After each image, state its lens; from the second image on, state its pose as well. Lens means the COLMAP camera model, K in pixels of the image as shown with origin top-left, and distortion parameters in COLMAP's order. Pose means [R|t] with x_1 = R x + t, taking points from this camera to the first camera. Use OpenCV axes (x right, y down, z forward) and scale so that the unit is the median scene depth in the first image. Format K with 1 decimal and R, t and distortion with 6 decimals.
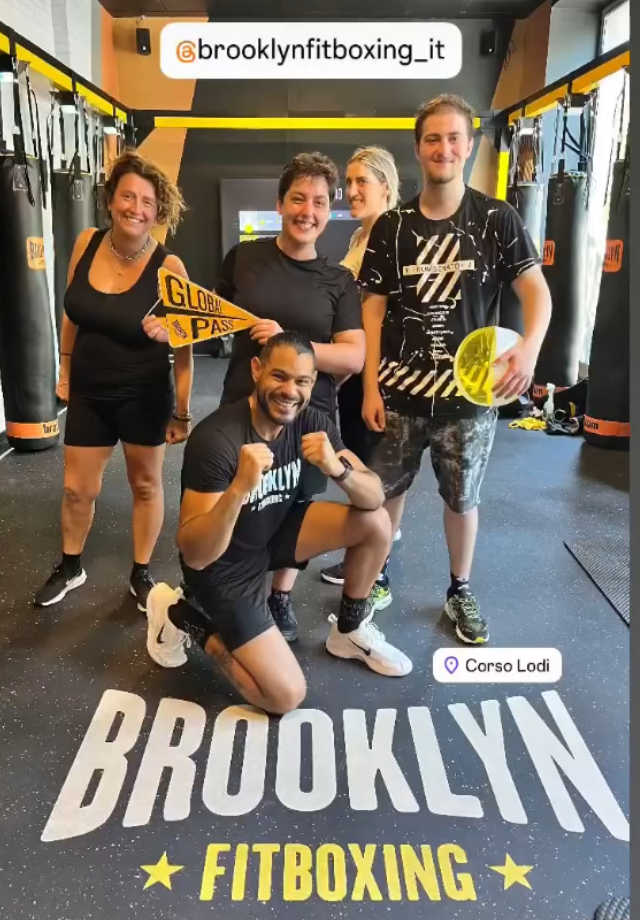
lens RADIAL K [[727.6, 0, 303.5], [0, 727.6, 430.0], [0, 0, 1]] dist [0.034368, 0.000122]
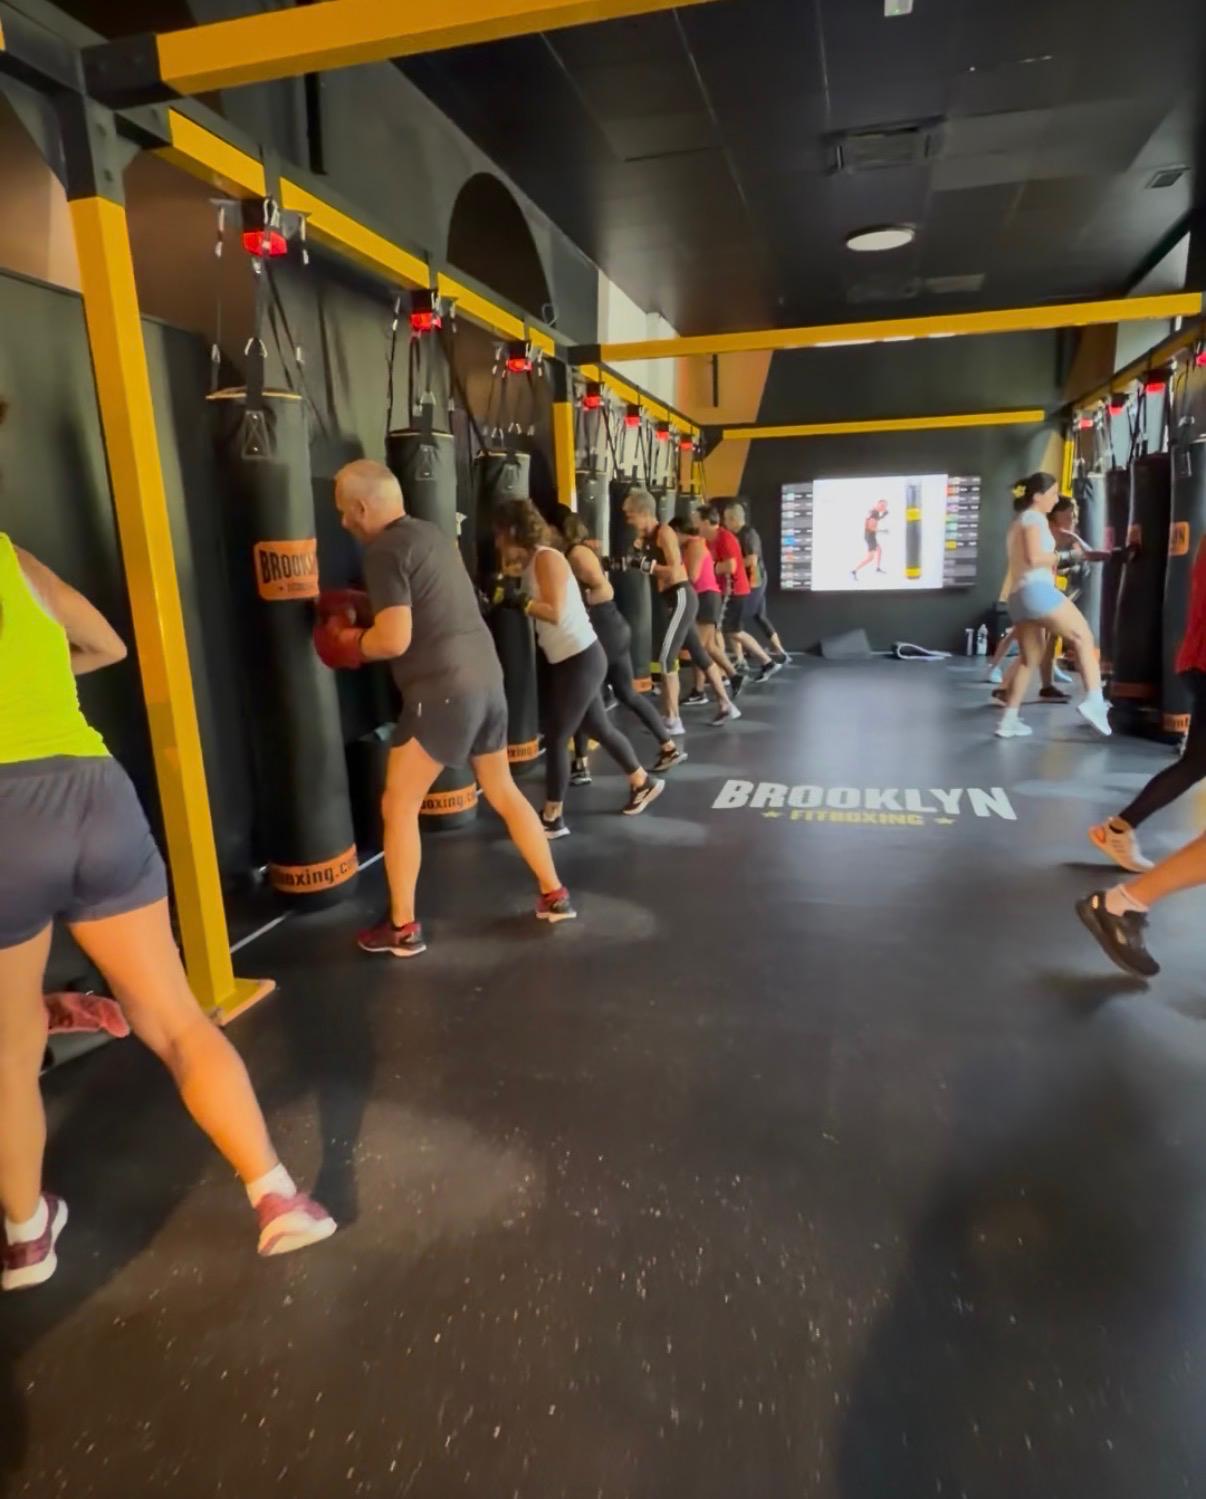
lens RADIAL K [[989.0, 0, 604.3], [0, 989.0, 781.0], [0, 0, 1]] dist [-0.007535, -0.001359]
pose [[0.966653, 0.026630, -0.254700, 0.056177], [-0.034395, 0.999068, -0.026079, 0.504940], [0.253768, 0.033970, 0.966668, -1.622488]]
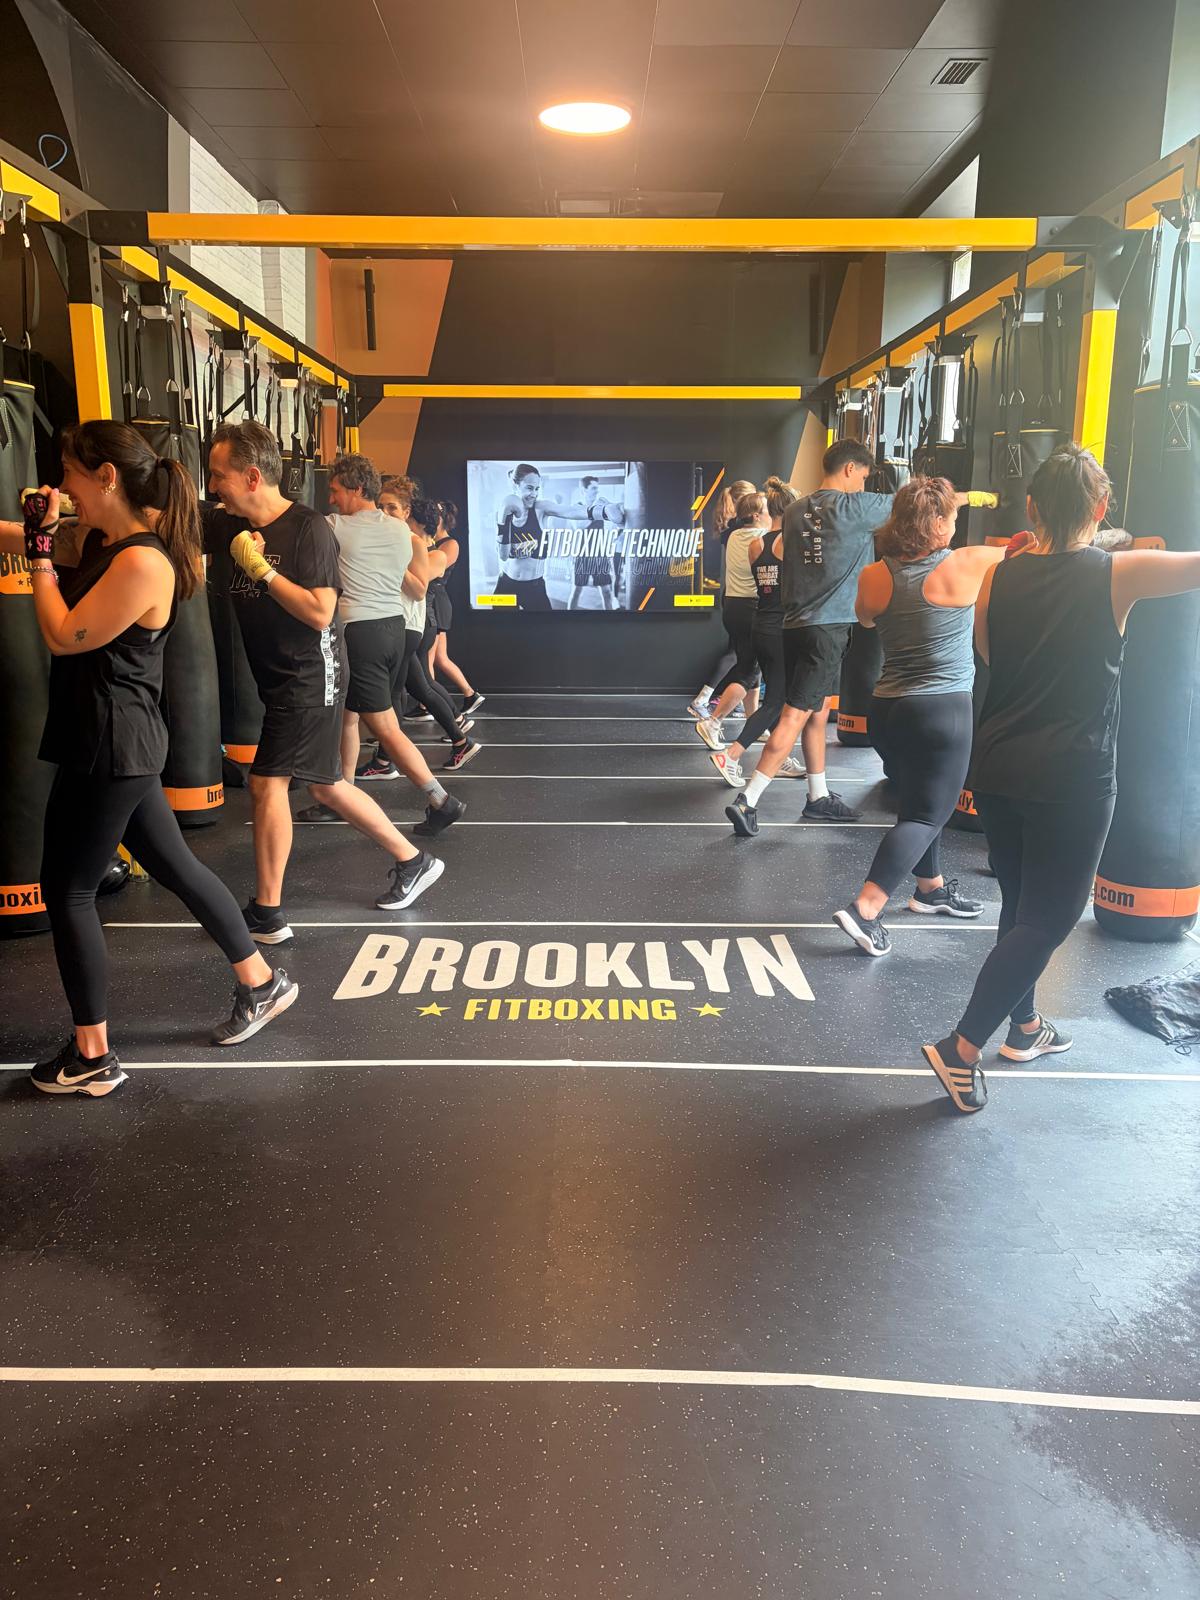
lens RADIAL K [[1201.0, 0, 604.6], [0, 1201.0, 787.7], [0, 0, 1]] dist [0.067791, -0.076030]
pose [[0.999946, 0.000660, 0.010411, 0.069638], [-0.000005, 0.998028, -0.062763, 0.294484], [-0.010432, 0.062759, 0.997974, -0.939986]]
